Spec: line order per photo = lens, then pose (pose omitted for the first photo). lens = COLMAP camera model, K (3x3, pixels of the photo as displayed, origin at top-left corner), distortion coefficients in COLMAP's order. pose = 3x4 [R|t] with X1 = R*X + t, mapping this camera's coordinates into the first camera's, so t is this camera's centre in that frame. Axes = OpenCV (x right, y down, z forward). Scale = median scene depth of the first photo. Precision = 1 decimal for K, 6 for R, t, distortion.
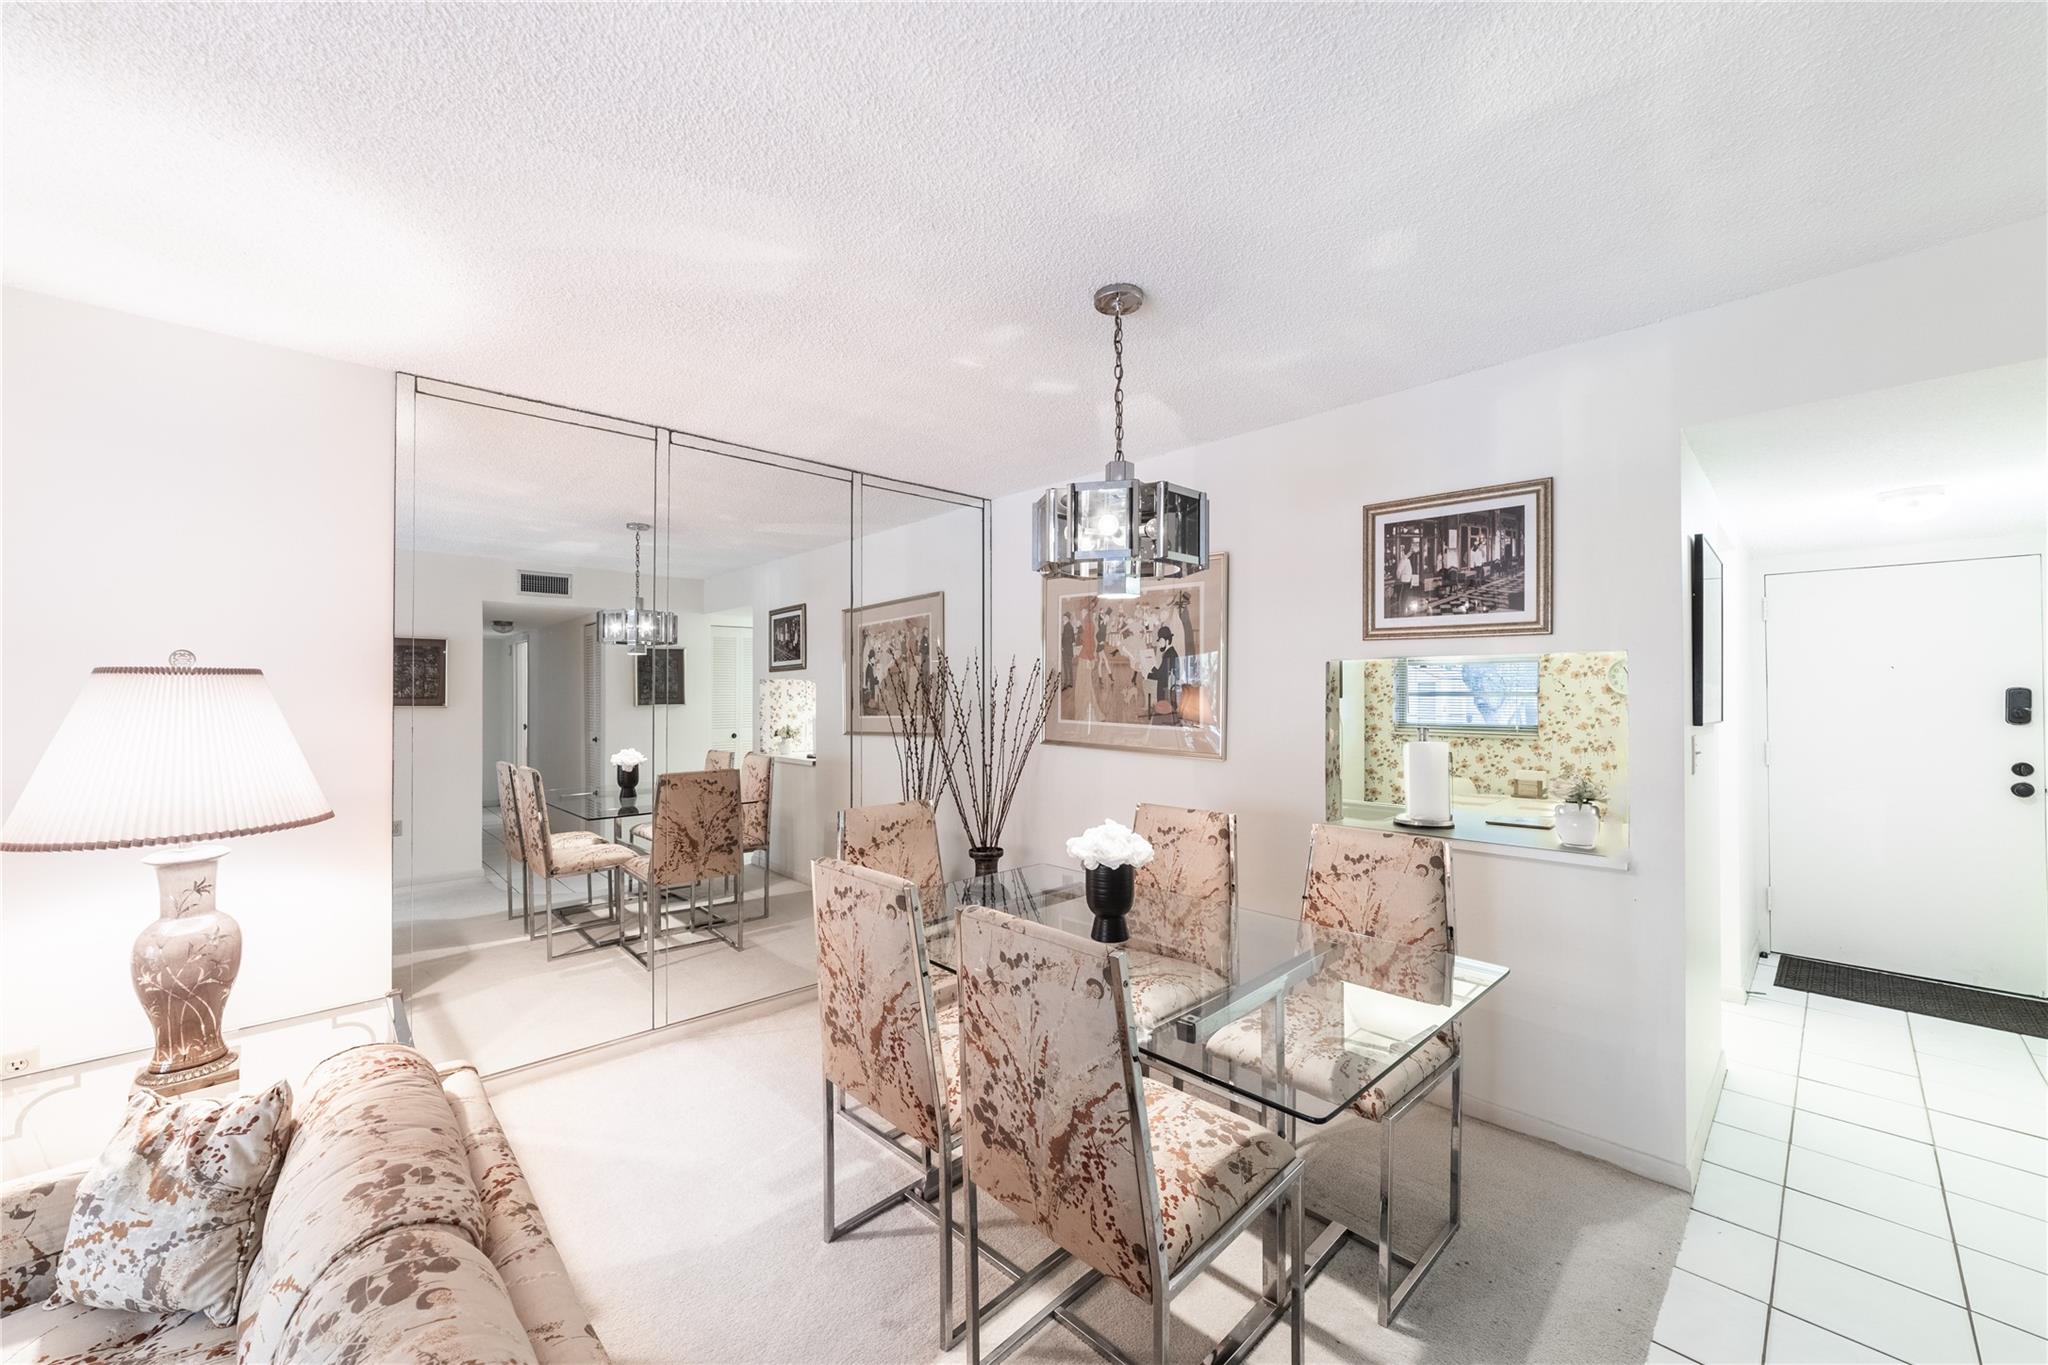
lens RADIAL K [[792.9, 0, 1020.3], [0, 792.9, 681.2], [0, 0, 1]] dist [-0.017489, 0.006415]
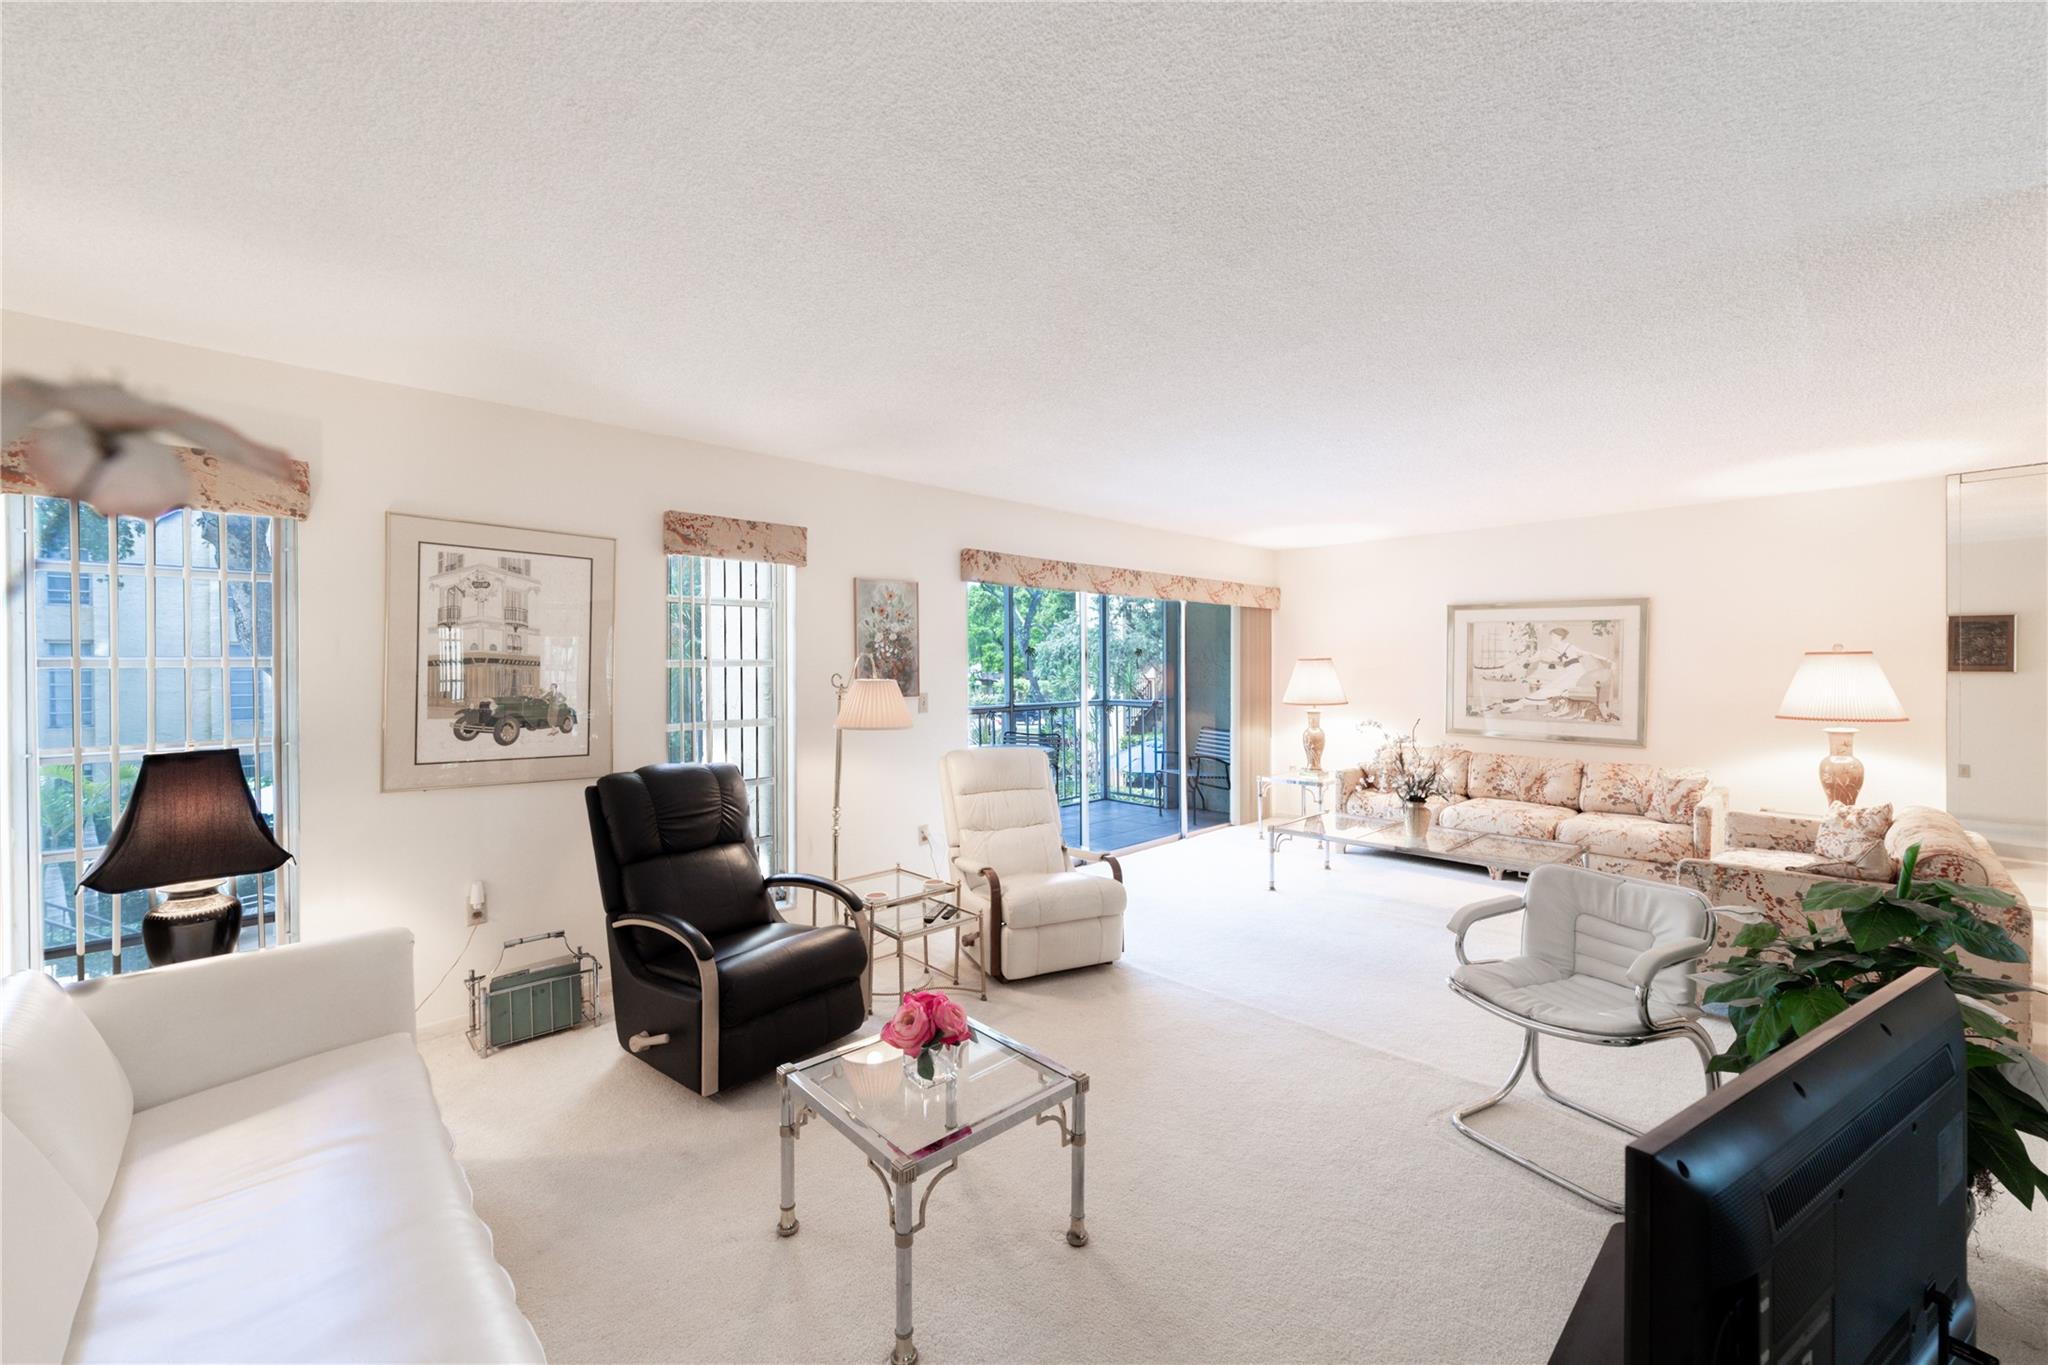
lens RADIAL K [[792.9, 0, 1038.2], [0, 792.9, 675.7], [0, 0, 1]] dist [-0.017489, 0.006415]
pose [[0.020219, 0.016771, -0.999655, 0.894060], [0.018527, 0.999681, 0.017146, -0.021401], [0.999624, -0.018867, 0.019902, -1.045796]]
